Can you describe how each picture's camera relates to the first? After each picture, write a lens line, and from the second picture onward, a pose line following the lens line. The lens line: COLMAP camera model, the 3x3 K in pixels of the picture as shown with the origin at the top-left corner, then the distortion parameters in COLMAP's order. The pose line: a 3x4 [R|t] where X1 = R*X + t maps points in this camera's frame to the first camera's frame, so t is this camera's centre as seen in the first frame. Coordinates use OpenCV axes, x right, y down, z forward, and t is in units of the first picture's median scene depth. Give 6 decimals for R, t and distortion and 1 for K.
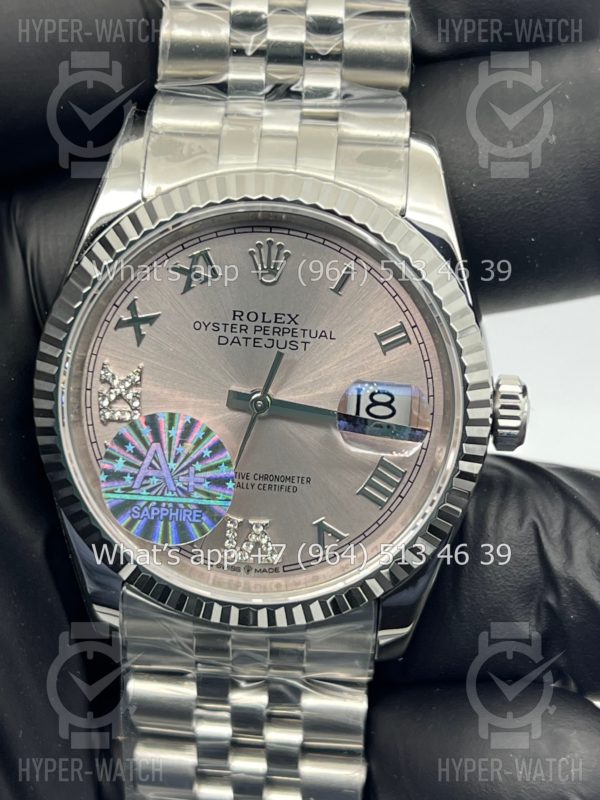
lens RADIAL K [[1835.9, 0, 295.1], [0, 1835.9, 381.2], [0, 0, 1]] dist [0.101070, 0.000000]
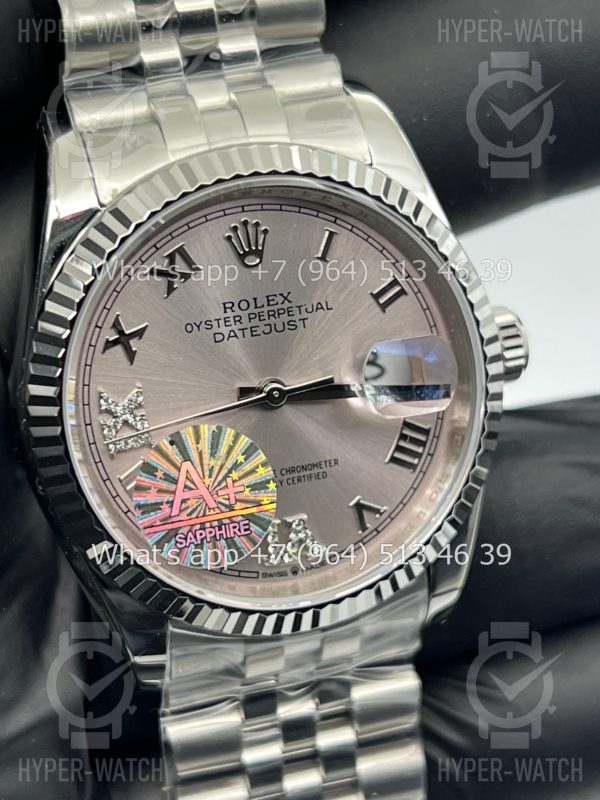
lens RADIAL K [[1835.9, 0, 292.7], [0, 1835.9, 401.7], [0, 0, 1]] dist [0.101070, 0.000000]
pose [[0.929600, -0.238105, 0.281336, -0.271265], [0.233951, 0.971024, 0.048783, -0.027022], [-0.284799, 0.020470, 0.958369, 0.105979]]
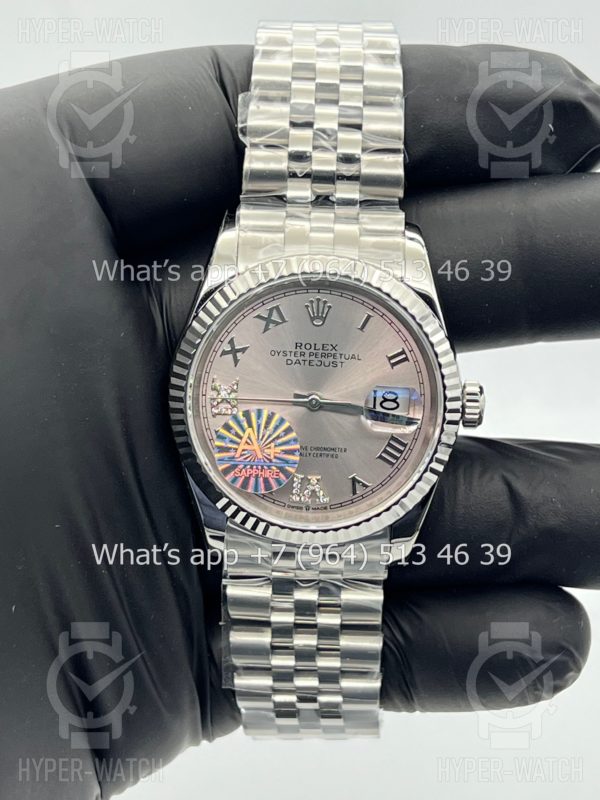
lens RADIAL K [[1835.9, 0, 305.6], [0, 1835.9, 396.7], [0, 0, 1]] dist [0.101070, 0.000000]
pose [[0.999341, -0.021093, 0.029528, -0.072174], [0.020935, 0.999765, 0.005662, -0.001134], [-0.029640, -0.005040, 0.999548, -0.566009]]
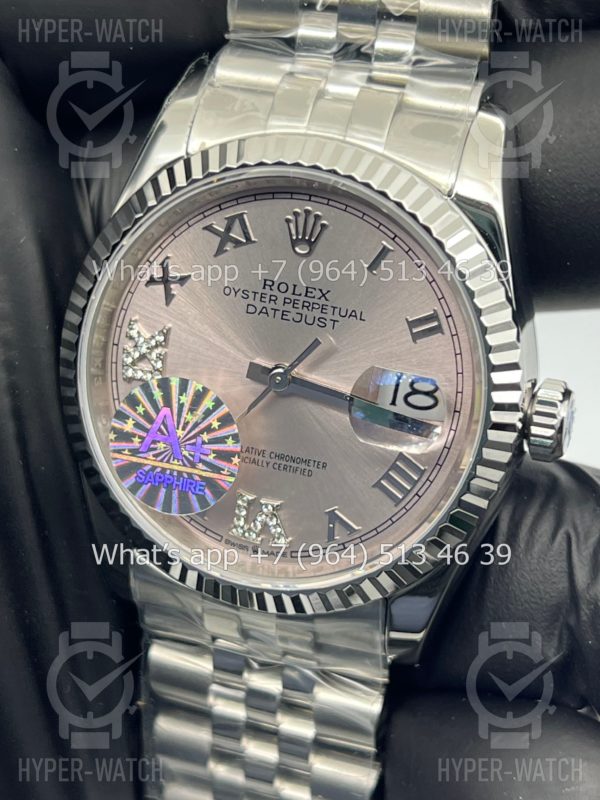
lens RADIAL K [[1835.9, 0, 297.4], [0, 1835.9, 406.3], [0, 0, 1]] dist [0.101070, 0.000000]
pose [[0.967772, 0.118437, -0.222239, 0.201496], [-0.109455, 0.992612, 0.052354, -0.024610], [0.226798, -0.026342, 0.973586, 0.074832]]
